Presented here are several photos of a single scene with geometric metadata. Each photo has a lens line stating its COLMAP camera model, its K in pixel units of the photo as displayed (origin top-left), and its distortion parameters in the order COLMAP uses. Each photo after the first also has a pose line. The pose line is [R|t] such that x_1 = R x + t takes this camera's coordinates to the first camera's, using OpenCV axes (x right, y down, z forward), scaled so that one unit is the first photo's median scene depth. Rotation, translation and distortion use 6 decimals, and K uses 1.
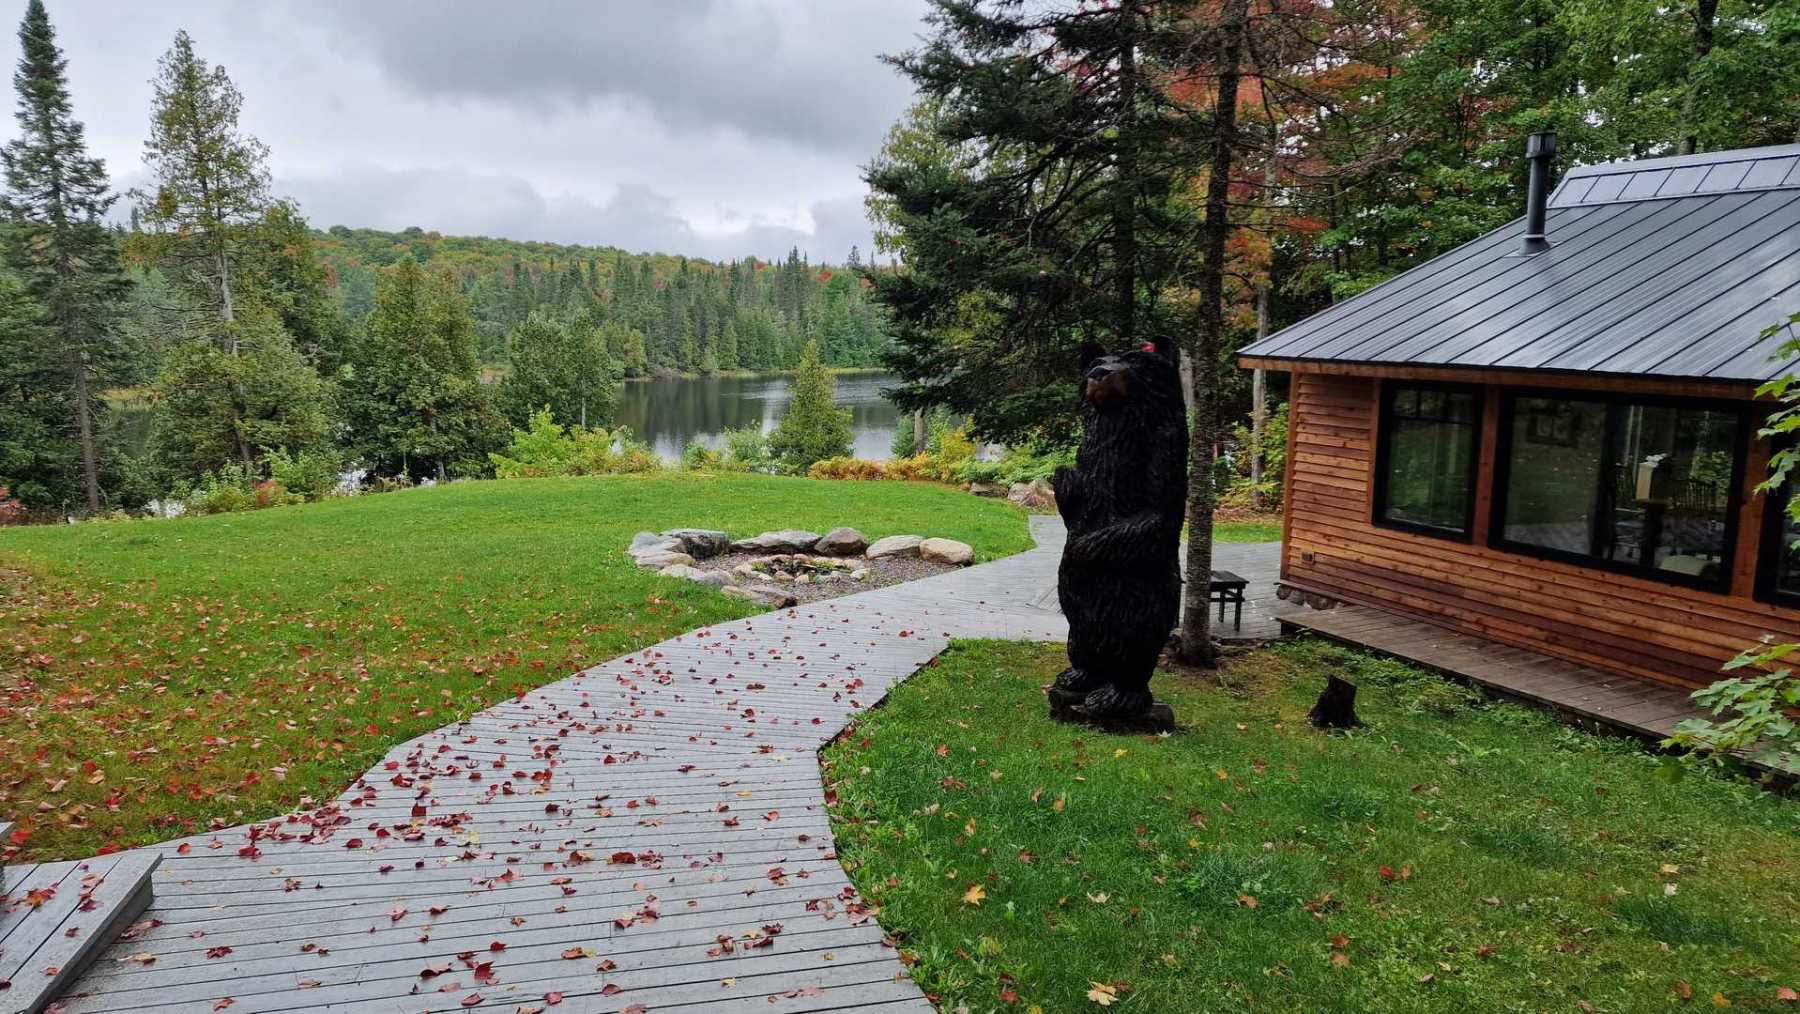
lens RADIAL K [[1191.7, 0, 900.0], [0, 1191.7, 507.0], [0, 0, 1]] dist [-0.047295, -0.000201]
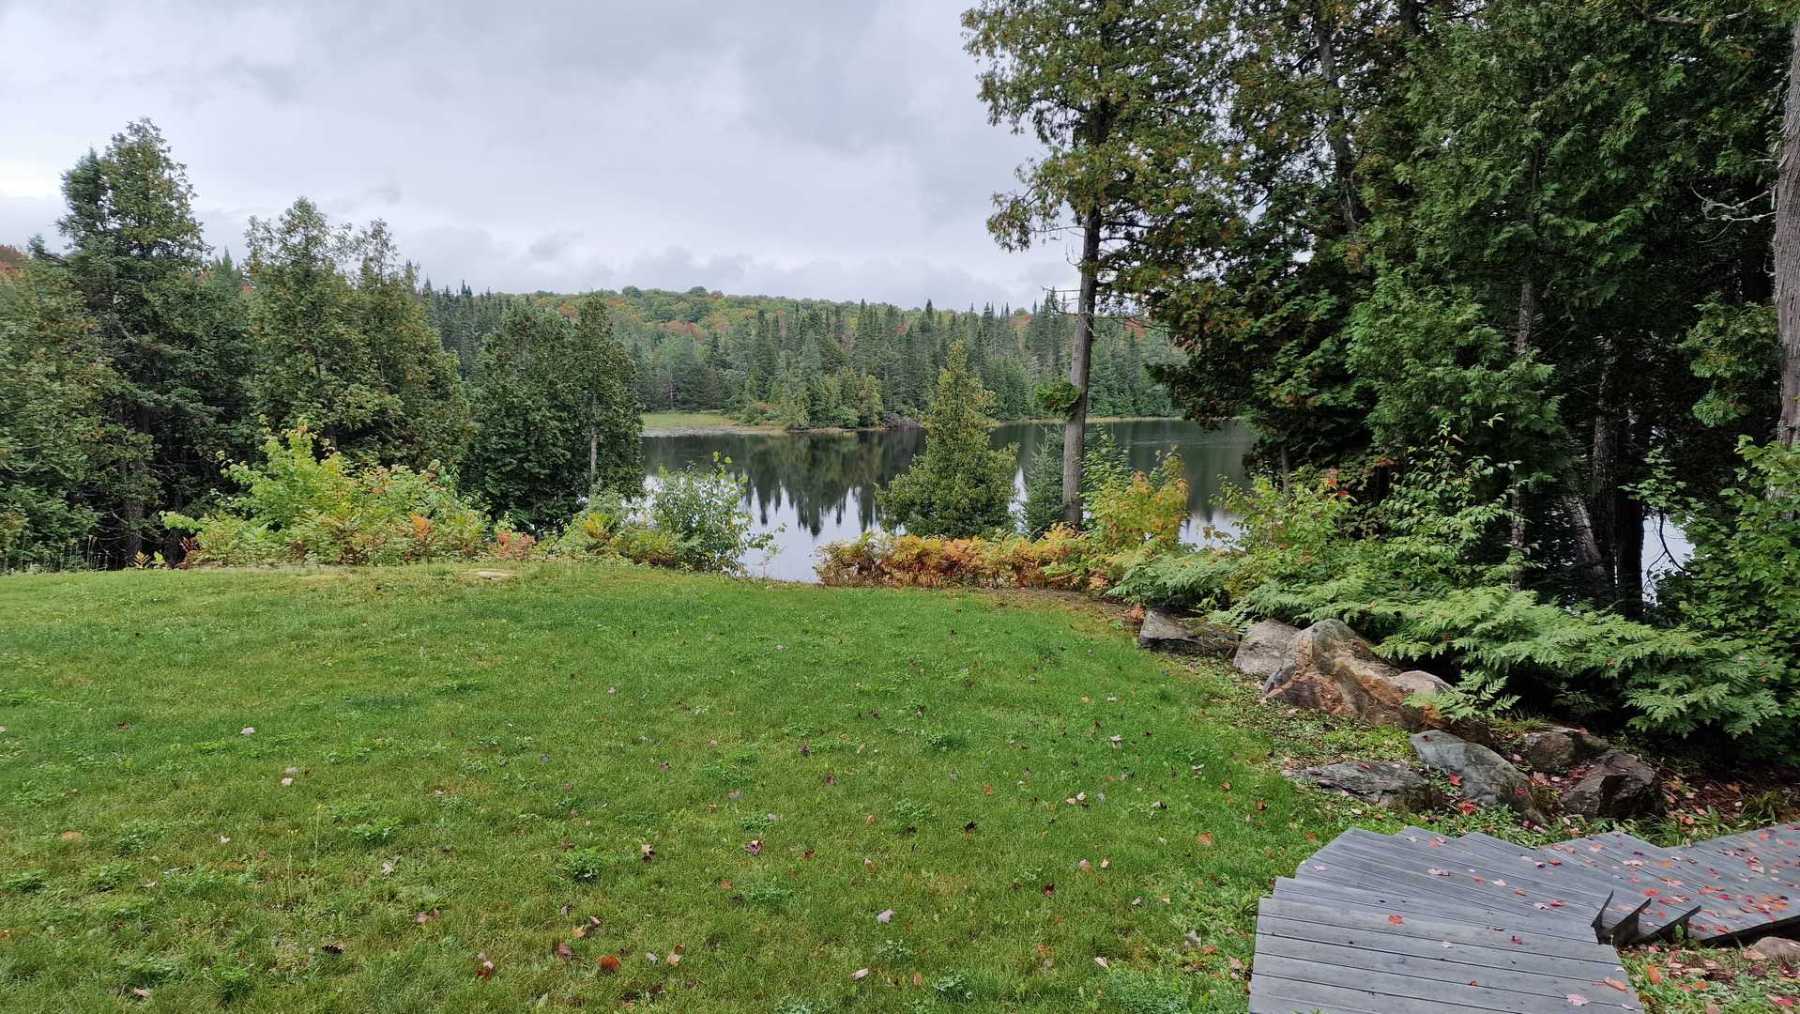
lens RADIAL K [[1126.9, 0, 900.0], [0, 1126.9, 507.0], [0, 0, 1]] dist [0.073309, -0.000328]
pose [[0.969380, 0.015396, -0.245082, 0.017817], [-0.026632, 0.998737, -0.042598, -0.008842], [0.244116, 0.047821, 0.968566, 0.149762]]
